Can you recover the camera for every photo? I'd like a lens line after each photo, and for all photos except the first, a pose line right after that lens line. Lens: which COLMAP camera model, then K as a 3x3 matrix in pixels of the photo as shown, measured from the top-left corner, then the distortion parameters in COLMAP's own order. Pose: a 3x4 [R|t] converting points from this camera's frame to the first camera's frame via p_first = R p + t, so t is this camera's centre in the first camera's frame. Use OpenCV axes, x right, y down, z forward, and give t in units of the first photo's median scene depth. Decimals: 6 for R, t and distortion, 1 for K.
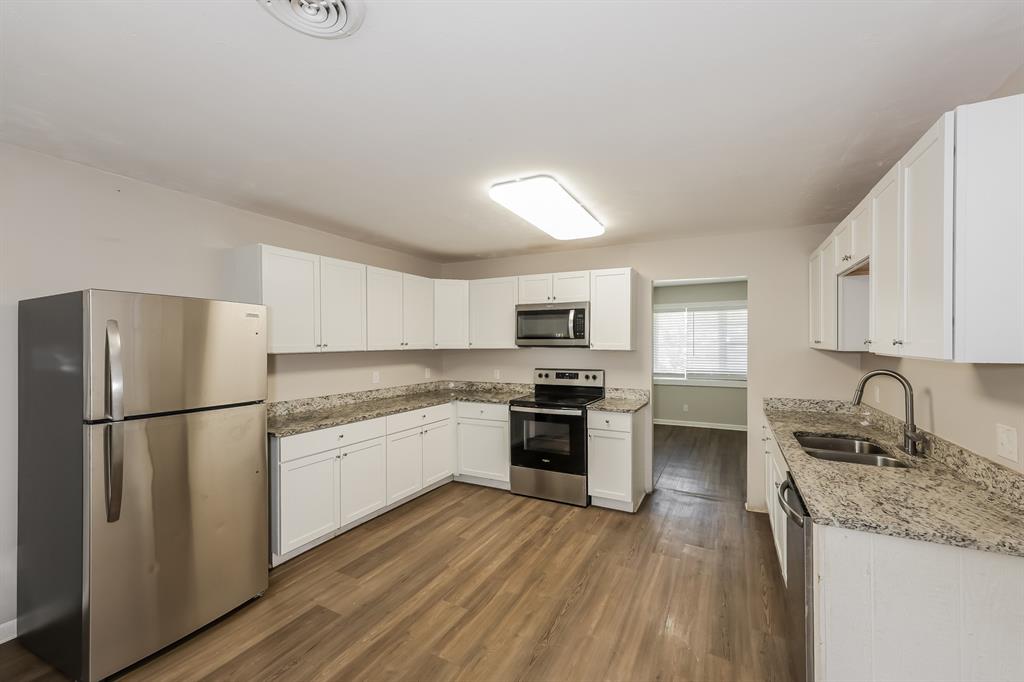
lens RADIAL K [[414.1, 0, 515.5], [0, 414.1, 345.5], [0, 0, 1]] dist [0.001979, 0.000184]
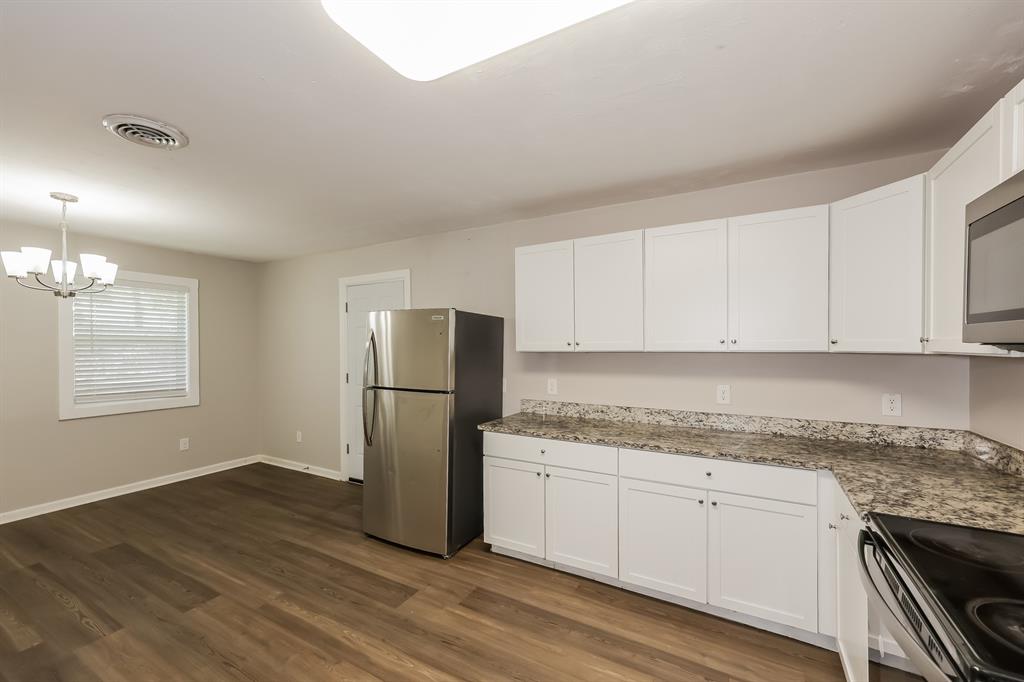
lens RADIAL K [[420.3, 0, 512.5], [0, 420.3, 348.7], [0, 0, 1]] dist [0.002167, 0.000487]
pose [[-0.038708, 0.012640, -0.999171, 0.354875], [-0.001195, 0.999919, 0.012695, -0.000783], [0.999250, 0.001686, -0.038690, 0.792120]]
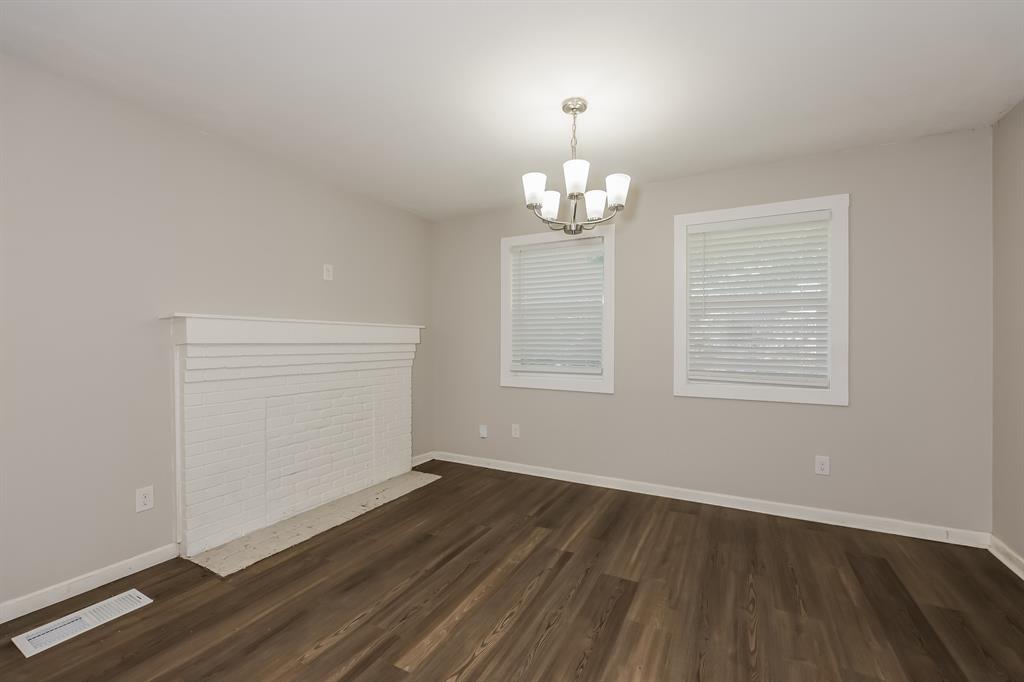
lens RADIAL K [[422.9, 0, 512.0], [0, 422.9, 341.0], [0, 0, 1]] dist [-0.014839, -0.000044]
pose [[-0.999763, 0.002269, 0.021665, -0.257848], [0.002383, 0.999983, 0.005234, 0.061254], [-0.021653, 0.005284, -0.999752, 0.571736]]
